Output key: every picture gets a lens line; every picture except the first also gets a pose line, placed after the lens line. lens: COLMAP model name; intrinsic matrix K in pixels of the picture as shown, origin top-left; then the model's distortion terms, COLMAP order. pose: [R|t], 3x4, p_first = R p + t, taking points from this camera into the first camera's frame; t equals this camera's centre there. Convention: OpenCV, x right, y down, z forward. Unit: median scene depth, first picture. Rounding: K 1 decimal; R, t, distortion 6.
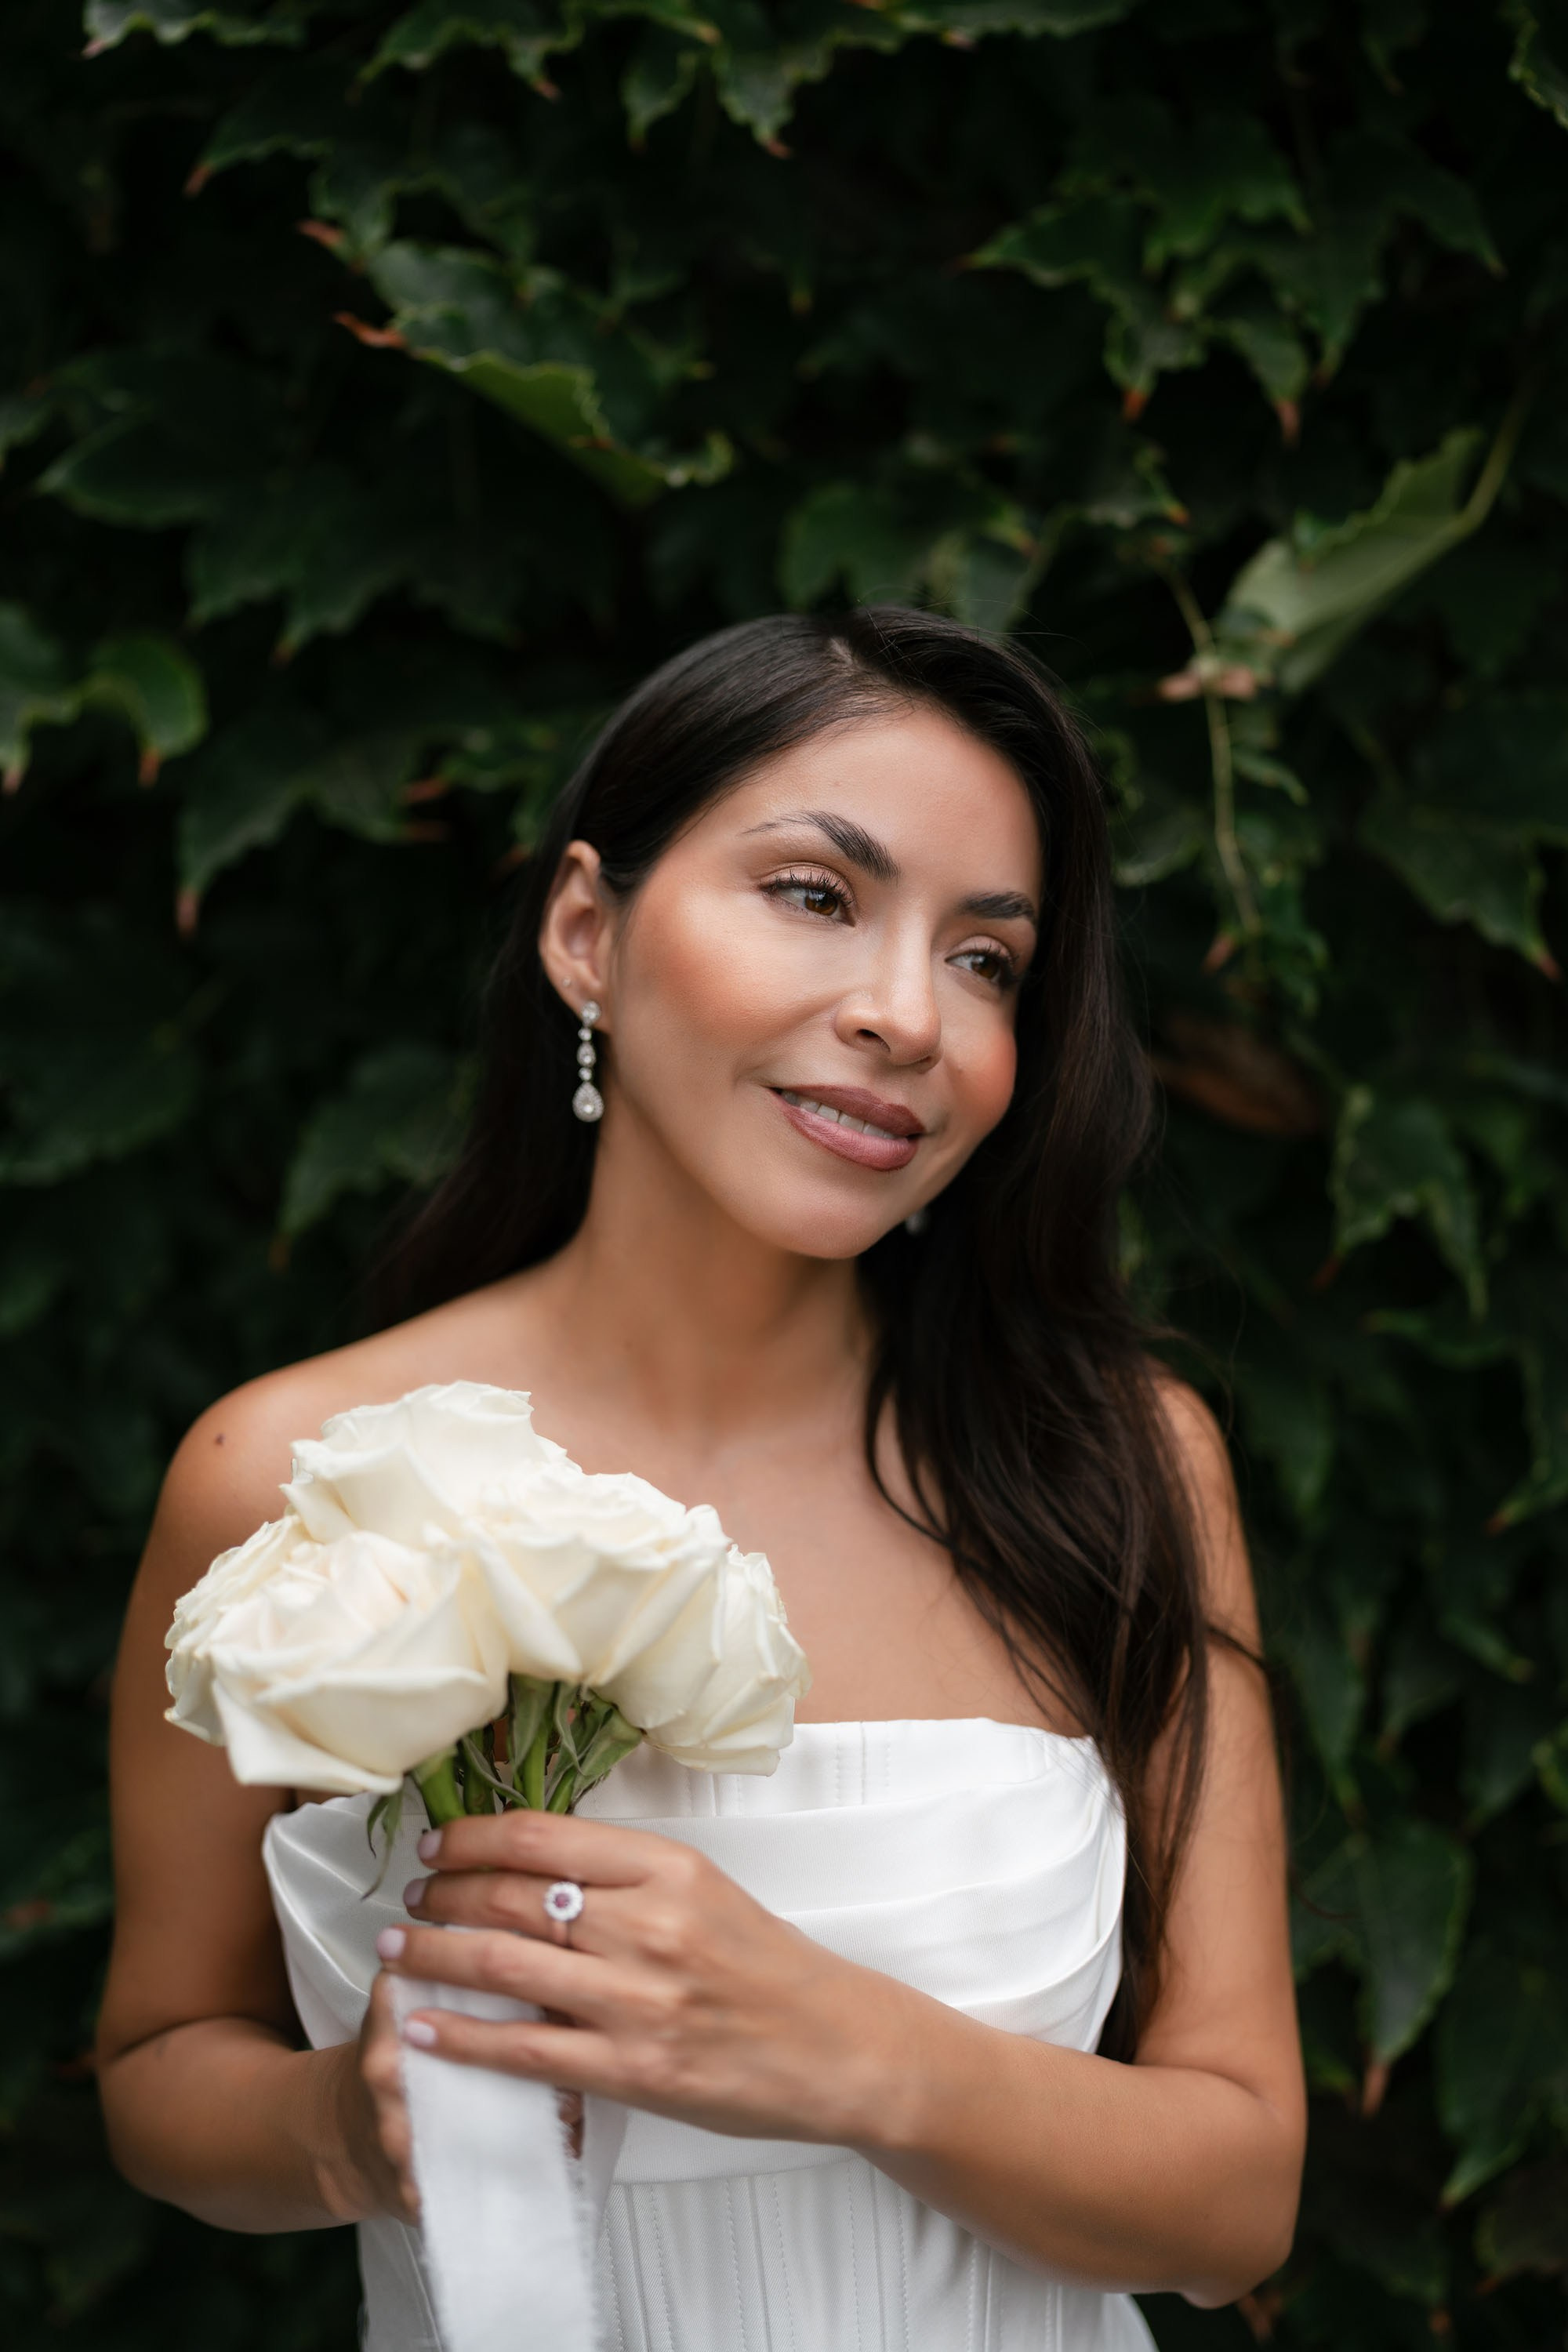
lens RADIAL K [[2353.1, 0, 772.6], [0, 2353.1, 1214.3], [0, 0, 1]] dist [0.002293, 0.006525]
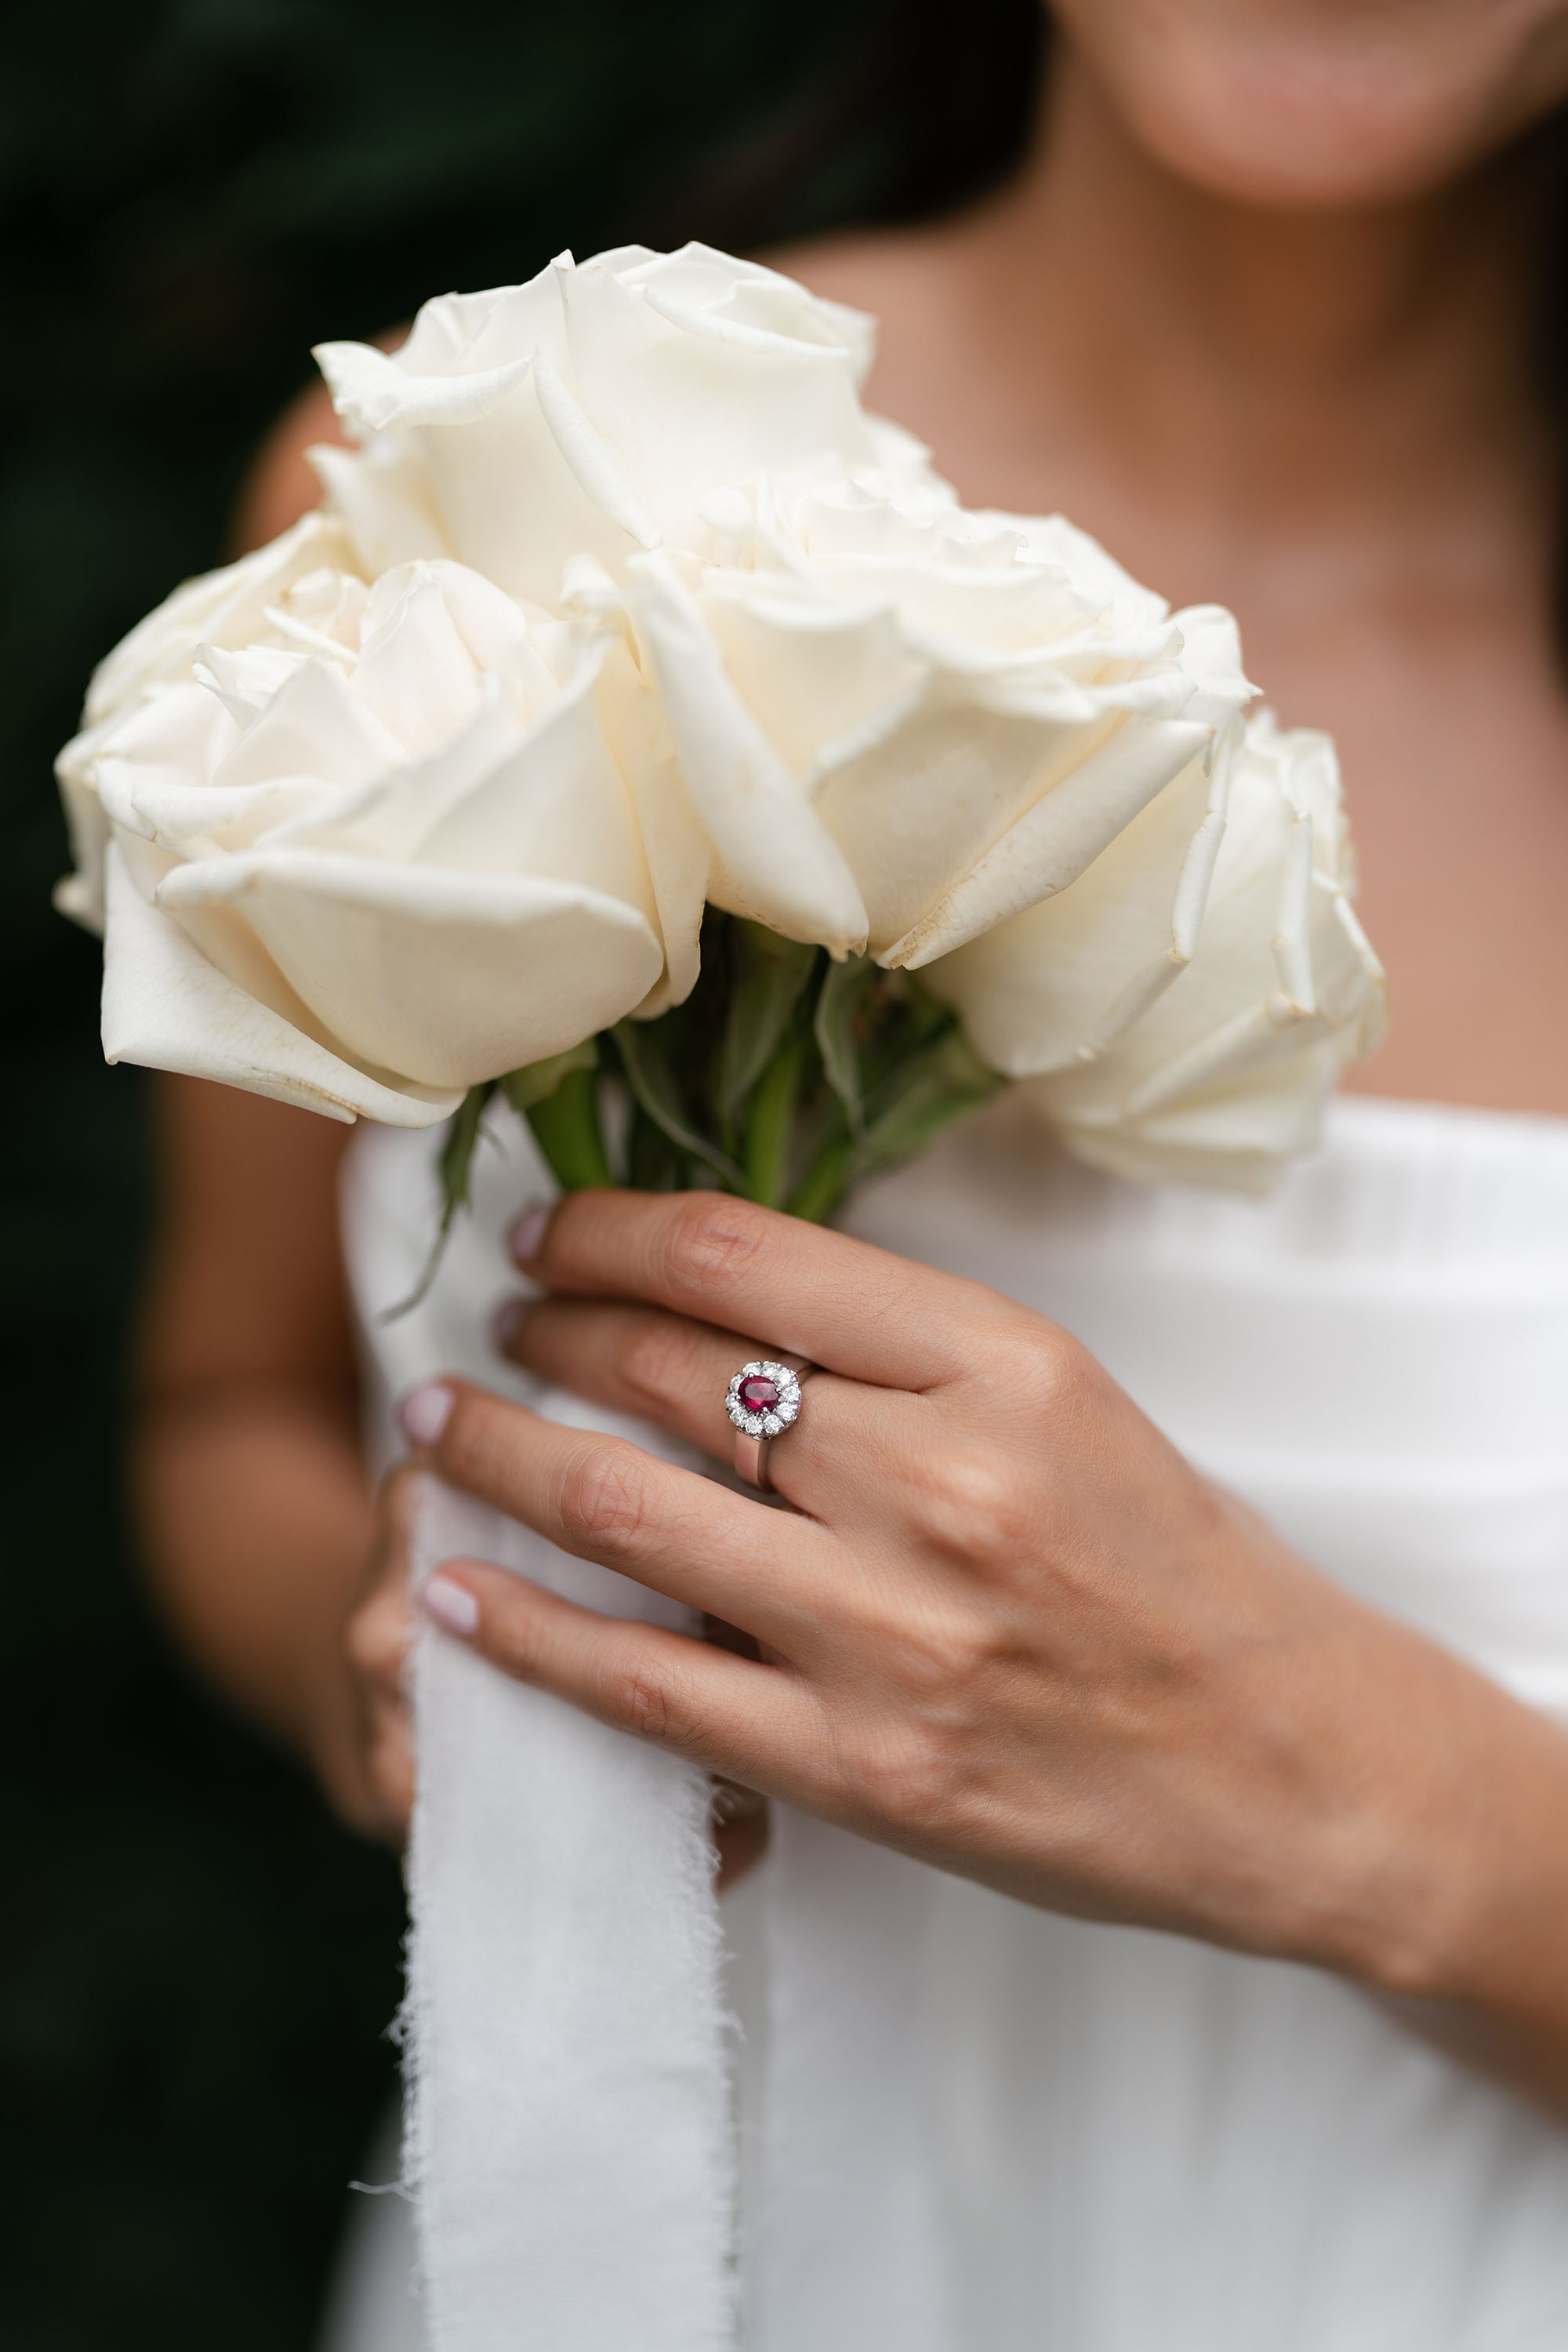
lens RADIAL K [[2353.1, 0, 772.6], [0, 2353.1, 1214.3], [0, 0, 1]] dist [0.002293, 0.006525]
pose [[0.962747, 0.169884, -0.210374, 0.004161], [-0.101421, 0.948069, 0.301461, 0.110259], [0.250662, -0.268894, 0.929981, 0.554221]]
